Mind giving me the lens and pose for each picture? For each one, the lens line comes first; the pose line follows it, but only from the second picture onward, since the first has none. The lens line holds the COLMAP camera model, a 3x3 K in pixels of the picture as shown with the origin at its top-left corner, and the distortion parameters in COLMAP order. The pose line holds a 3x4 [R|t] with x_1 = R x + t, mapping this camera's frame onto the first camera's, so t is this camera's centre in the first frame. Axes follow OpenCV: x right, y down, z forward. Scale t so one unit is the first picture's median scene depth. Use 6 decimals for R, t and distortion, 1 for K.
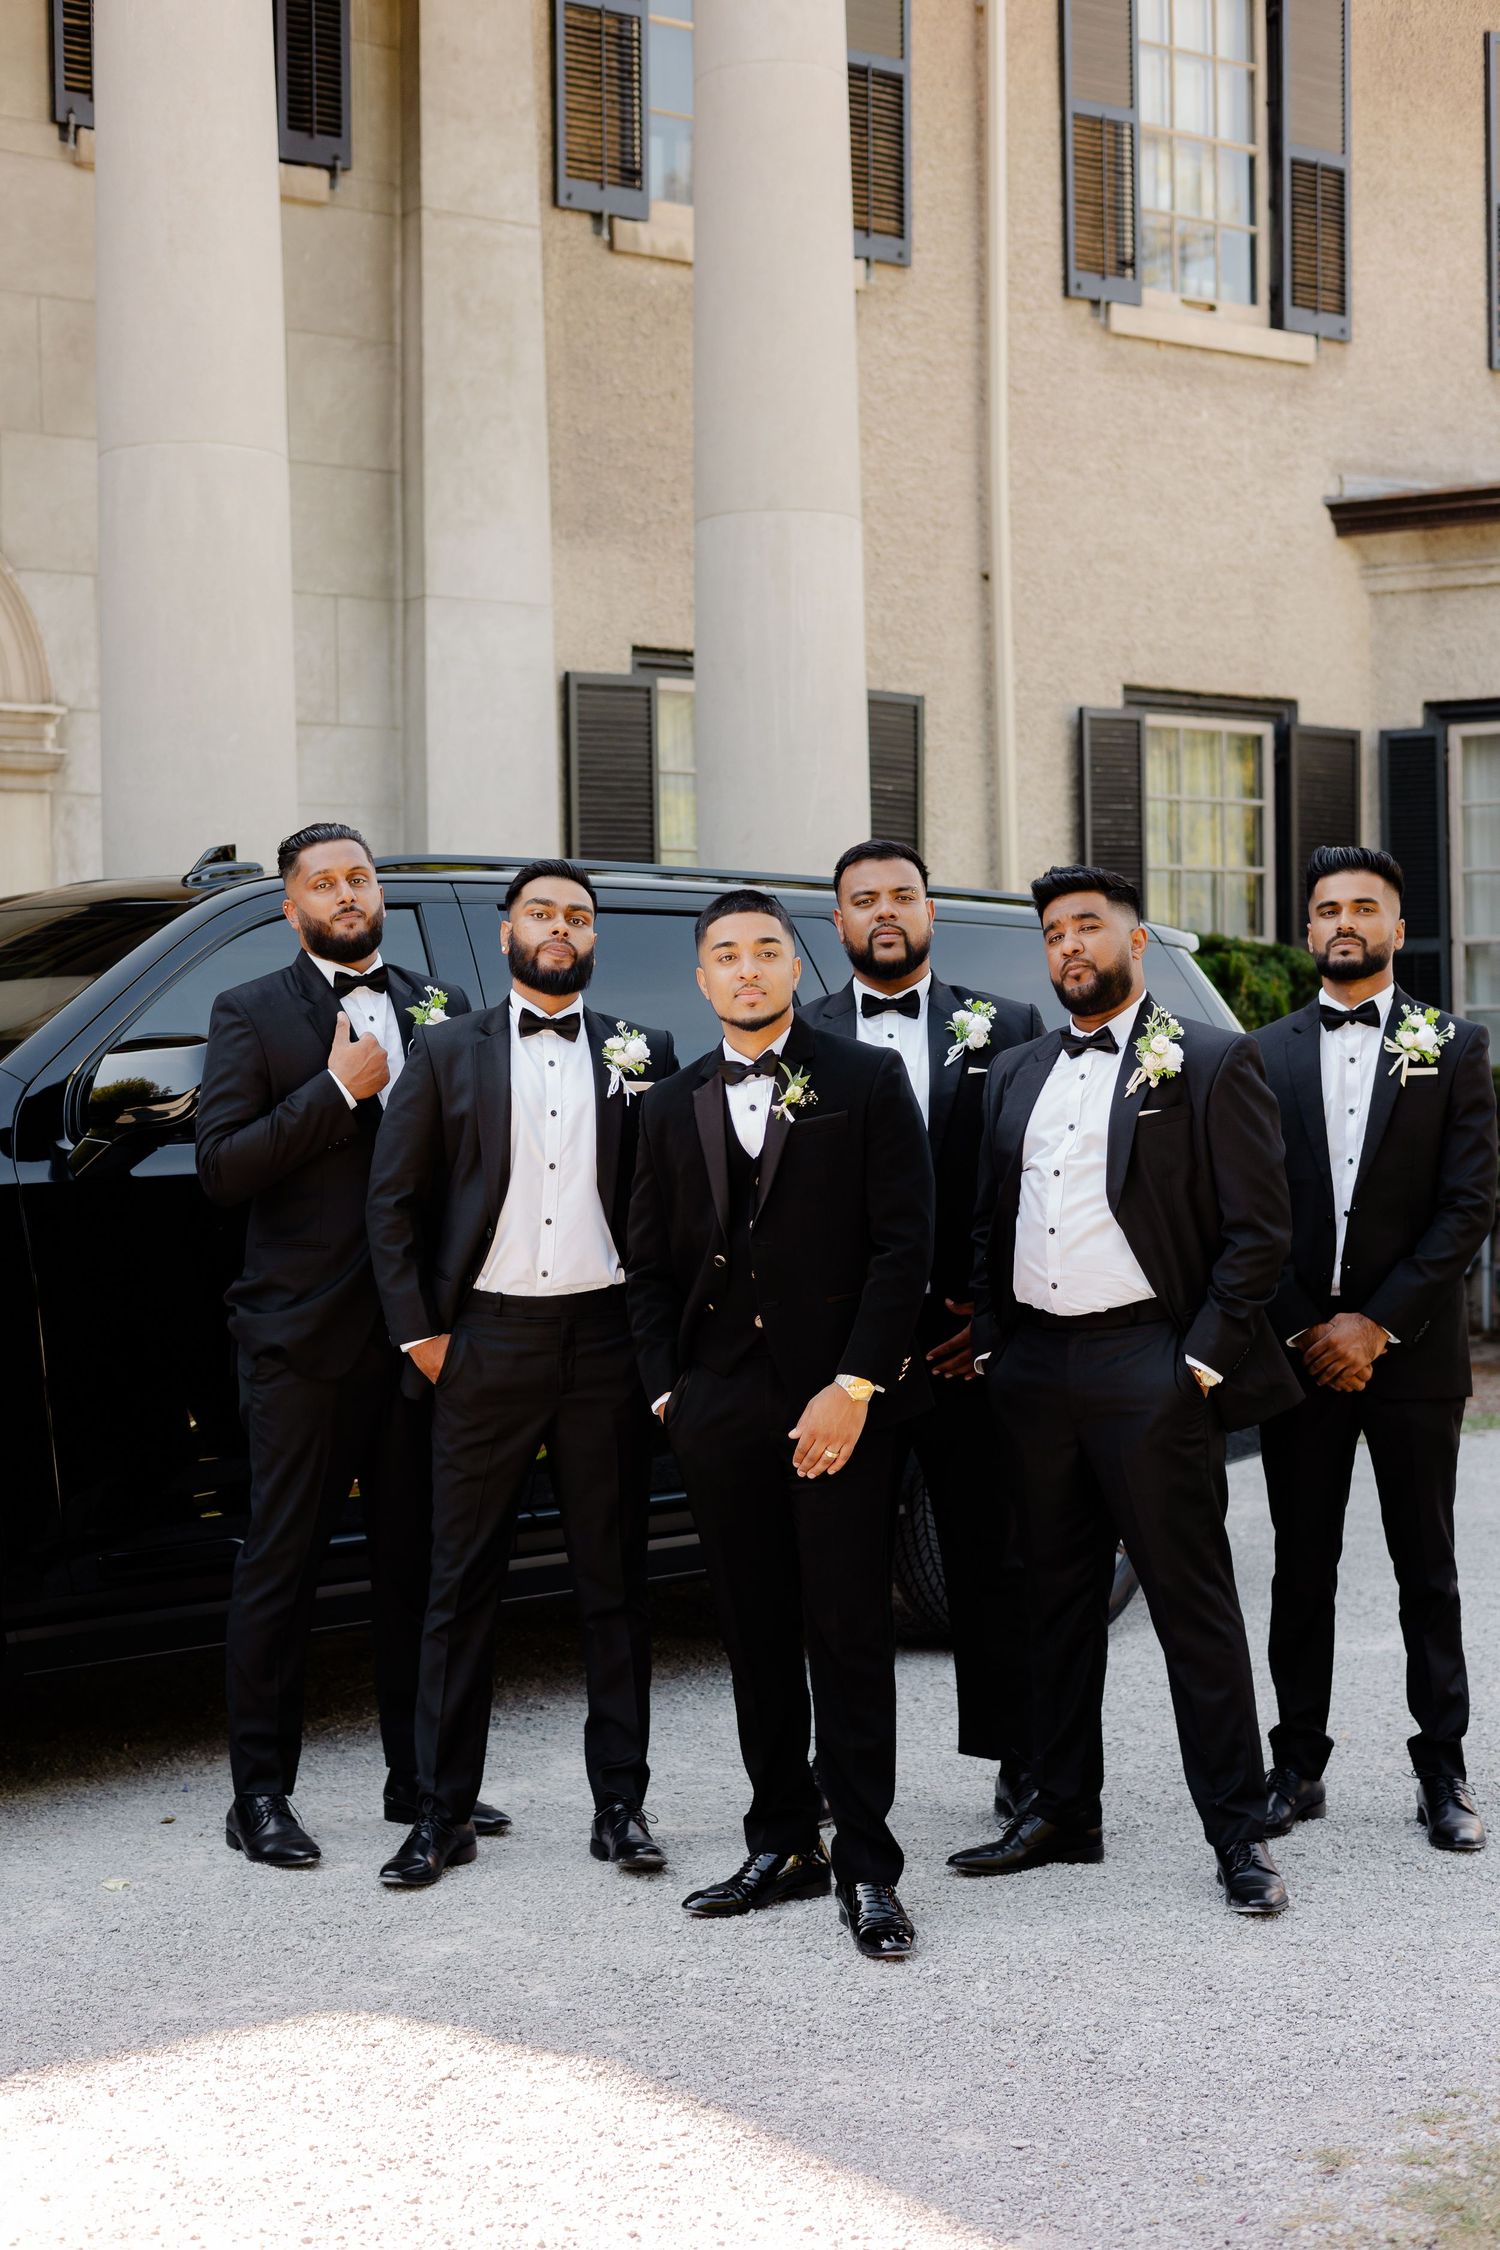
lens RADIAL K [[3212.1, 0, 705.9], [0, 3212.1, 1149.3], [0, 0, 1]] dist [0.011794, 0.005540]
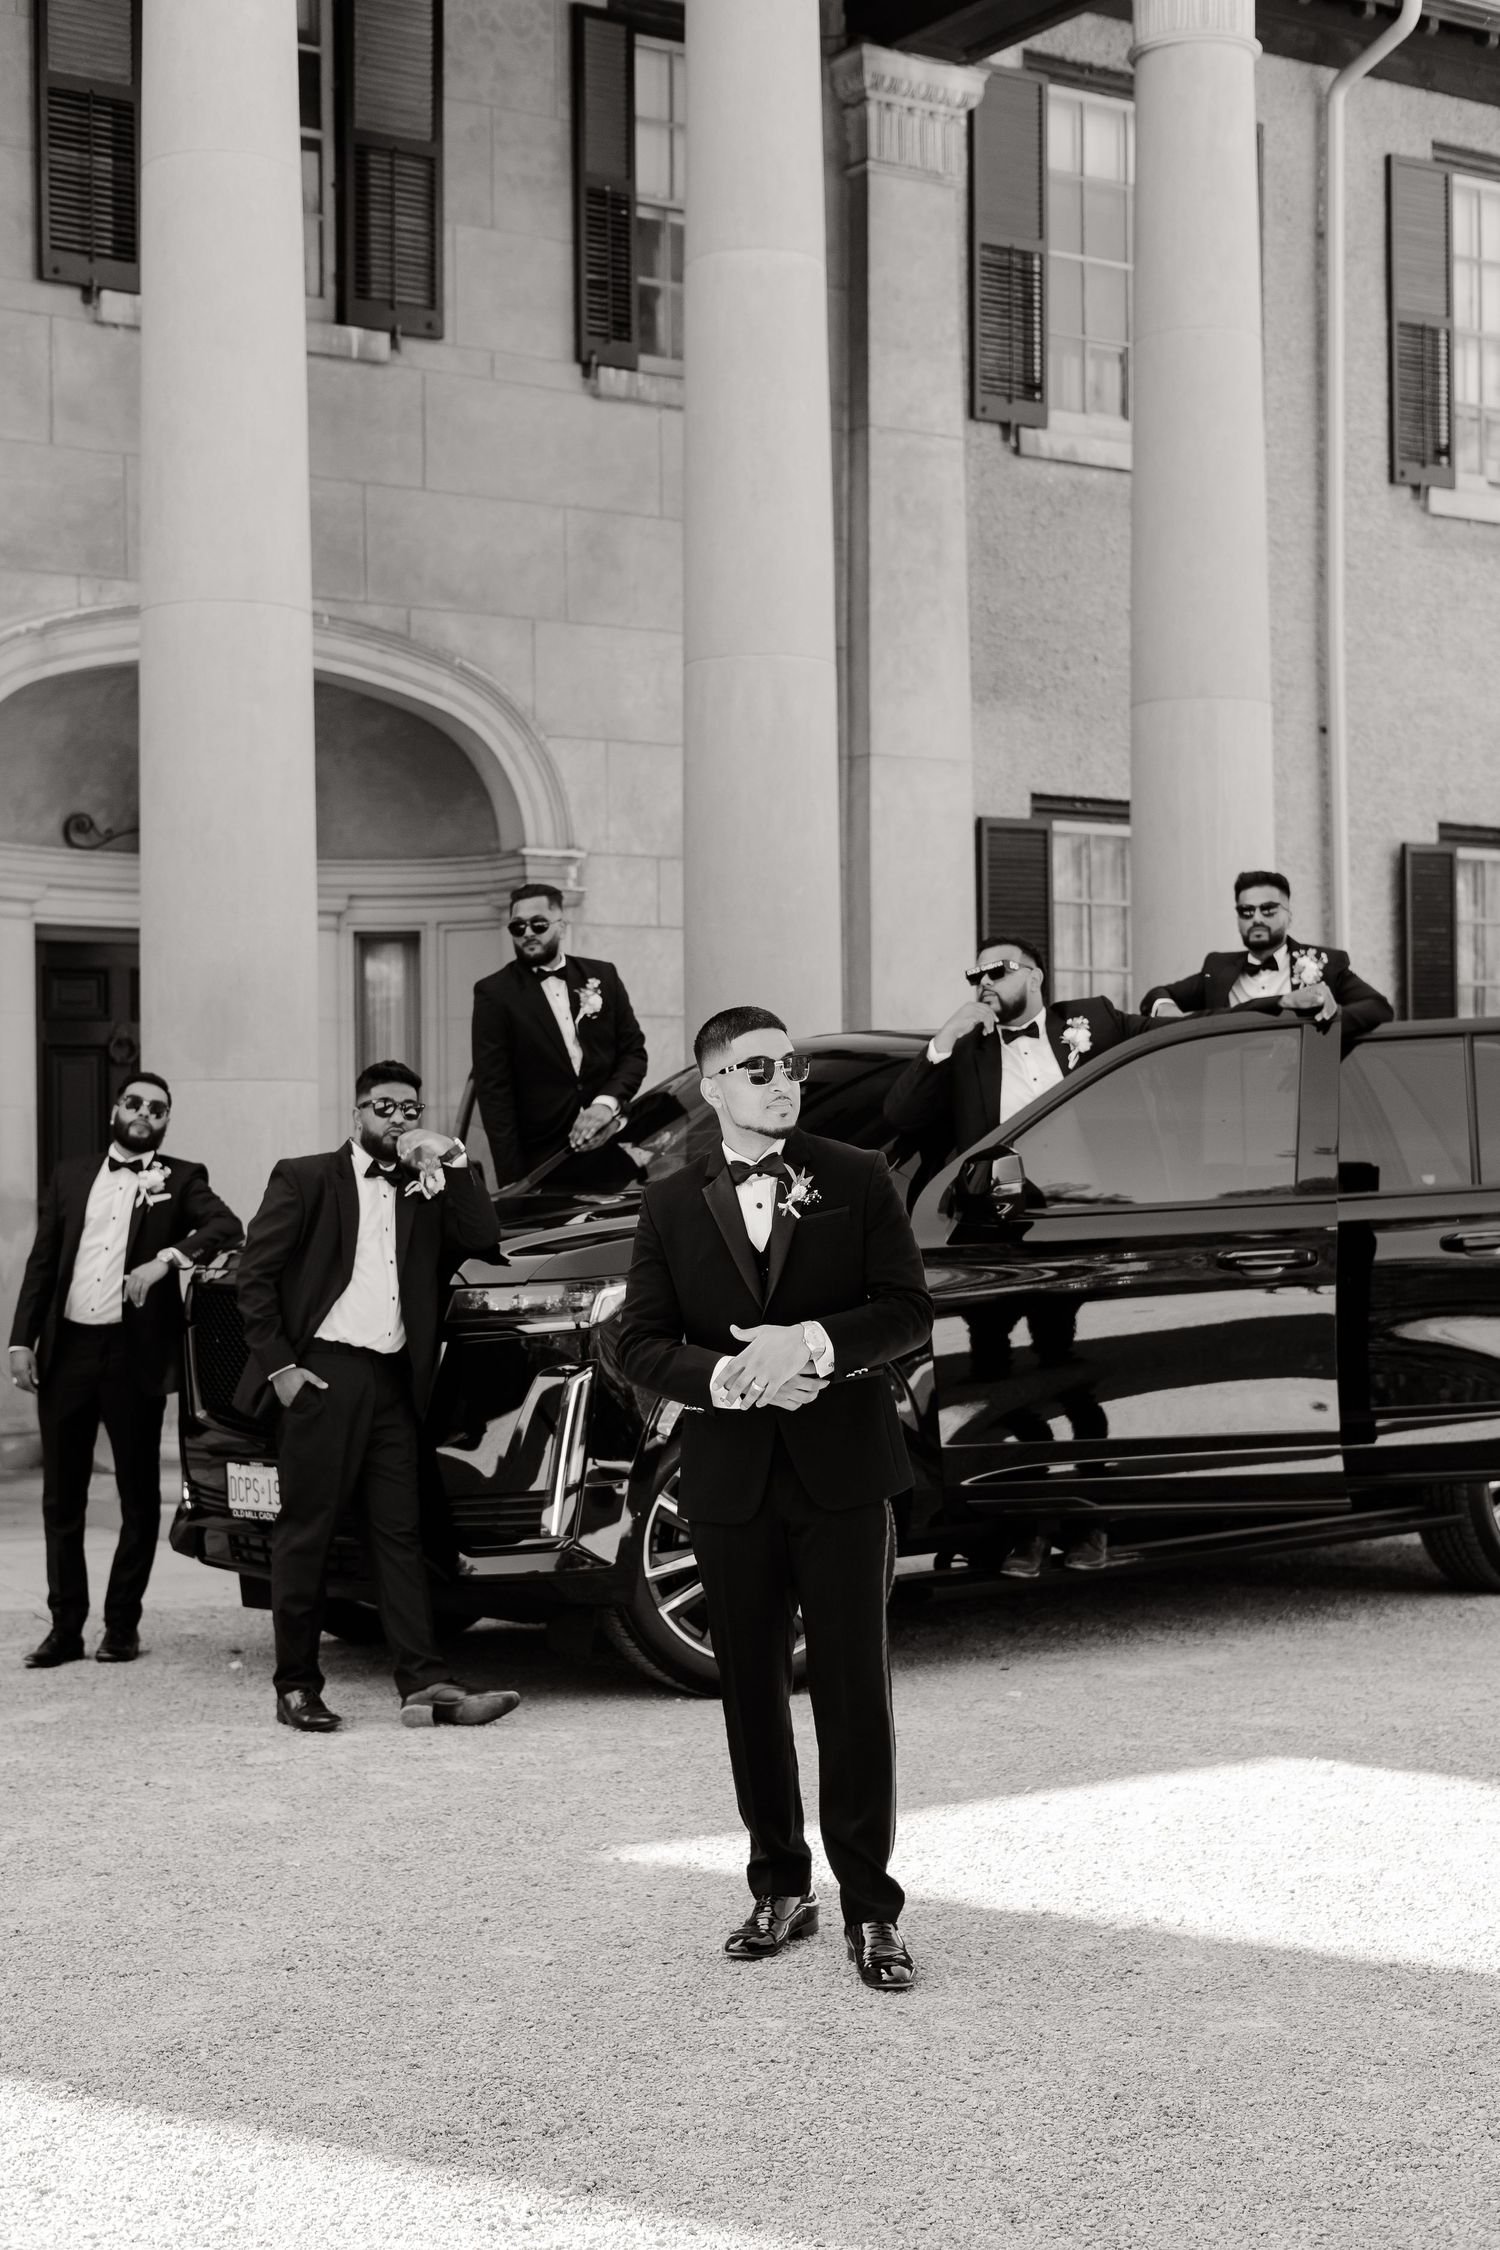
lens RADIAL K [[3411.3, 0, 749.5], [0, 3411.3, 1191.4], [0, 0, 1]] dist [0.004079, 0.034273]
pose [[0.999858, 0.006764, -0.015415, -0.098087], [-0.006989, 0.999869, -0.014624, 0.004972], [0.015314, 0.014729, 0.999774, -0.214413]]
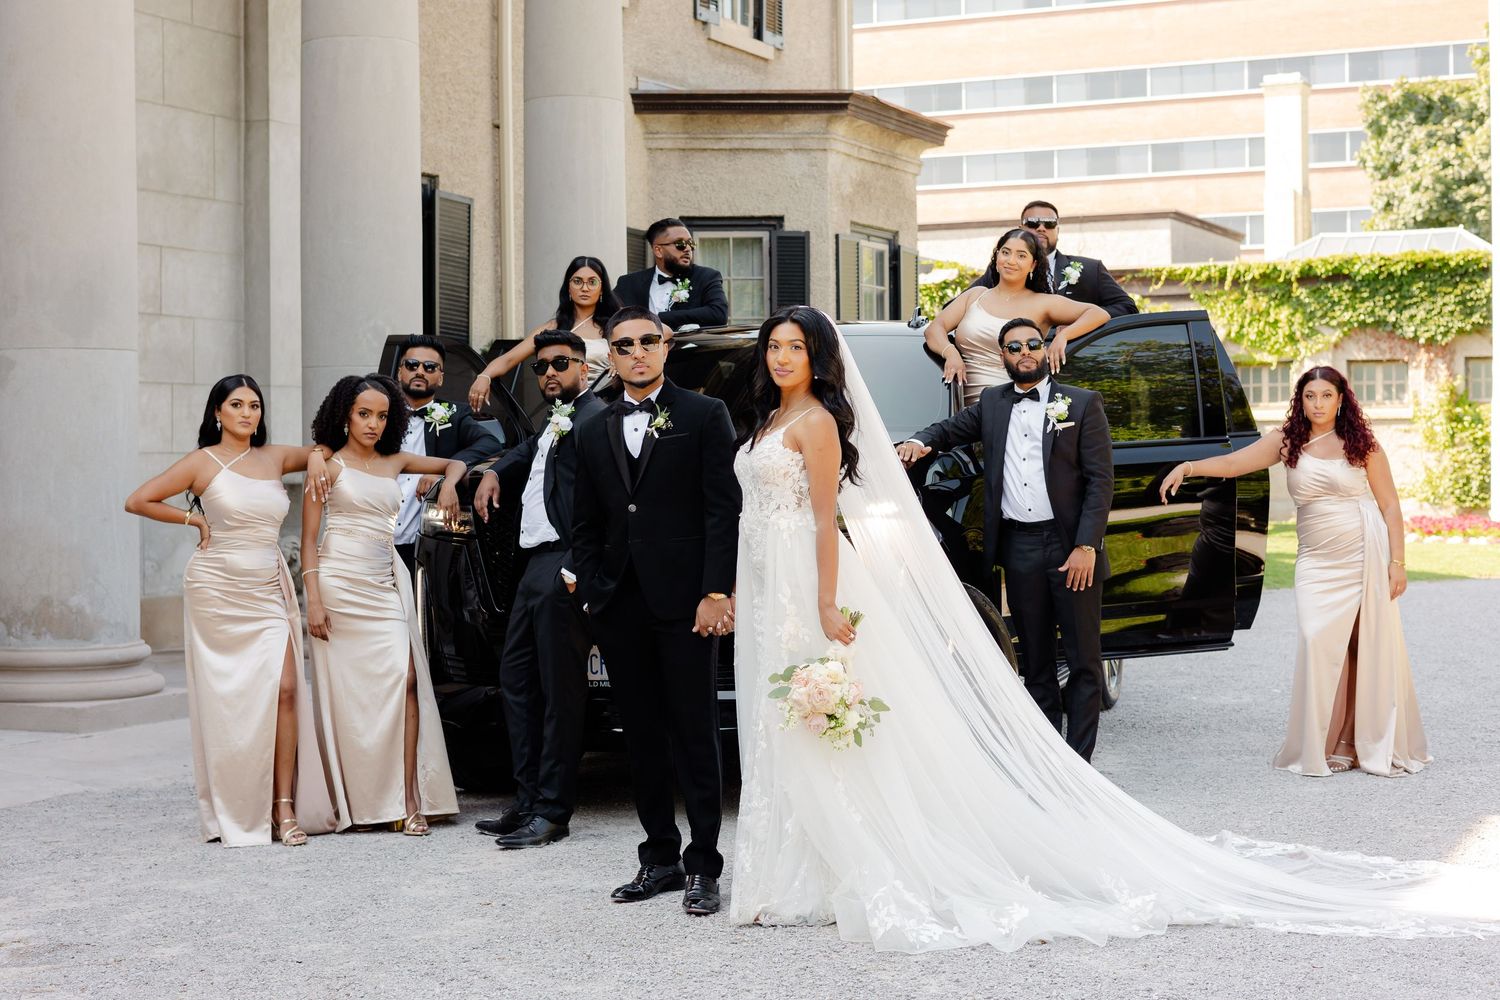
lens RADIAL K [[2384.3, 0, 750.0], [0, 2384.3, 500.0], [0, 0, 1]] dist [0.002477, -0.091330]
pose [[0.861514, -0.001350, 0.507731, -0.415404], [0.003330, 0.999990, -0.002992, 0.013171], [-0.507722, 0.004269, 0.861510, -0.093239]]
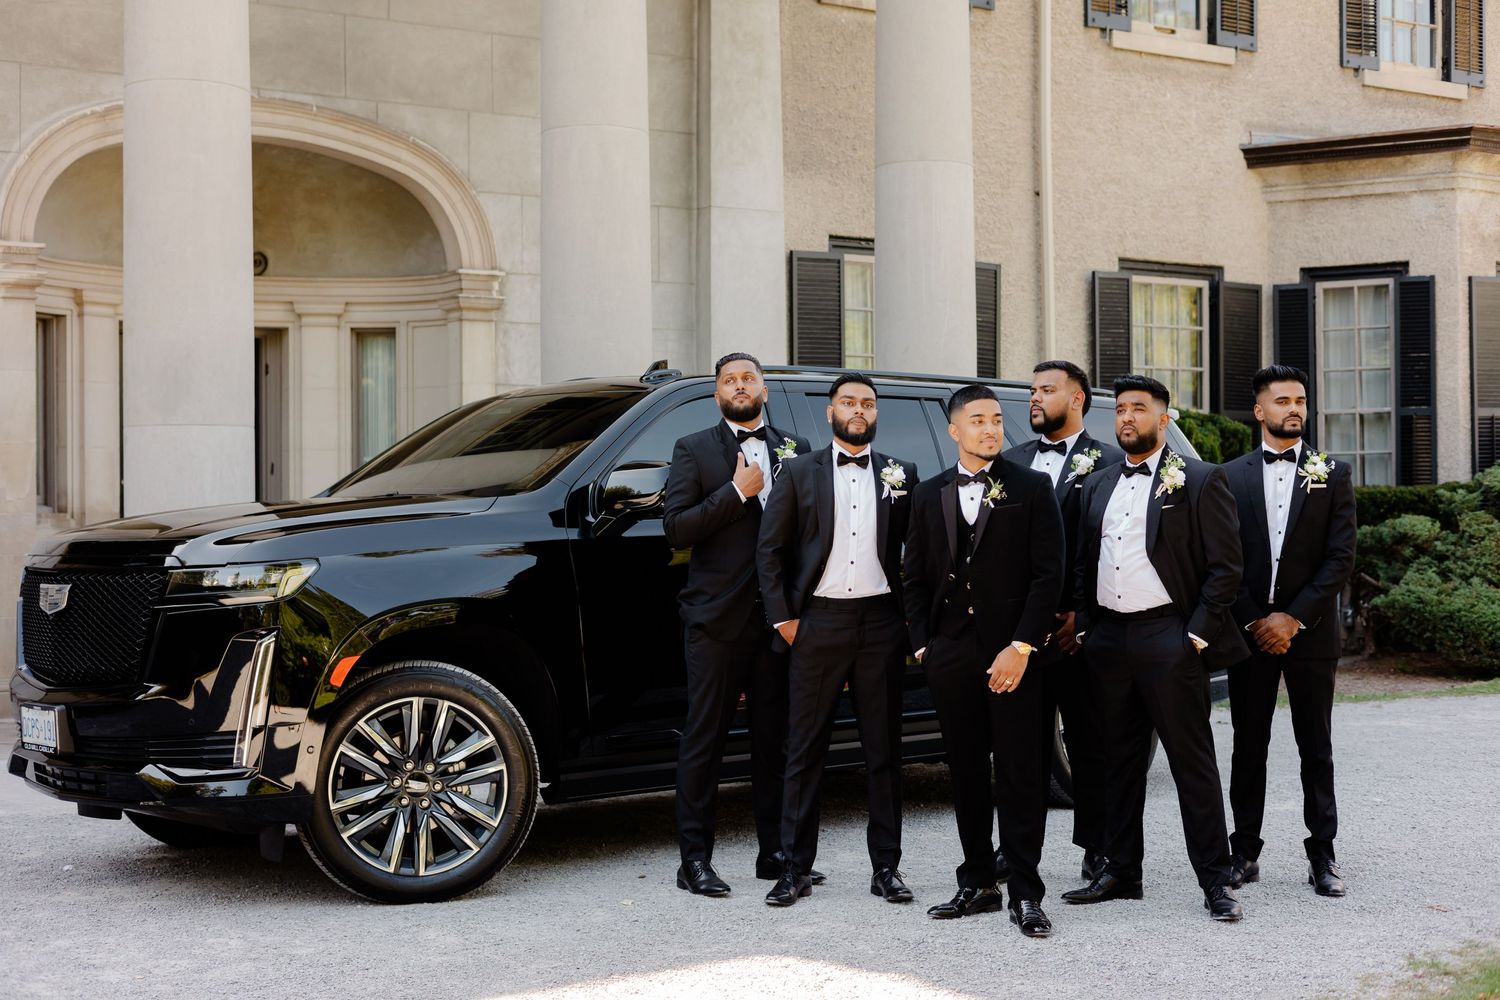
lens RADIAL K [[2076.2, 0, 750.0], [0, 2076.2, 500.0], [0, 0, 1]] dist [0.010392, 0.013891]
pose [[0.999351, 0.008280, -0.035070, -0.023513], [-0.008959, 0.999774, -0.019256, 0.003719], [0.034902, 0.019557, 0.999199, -0.084414]]
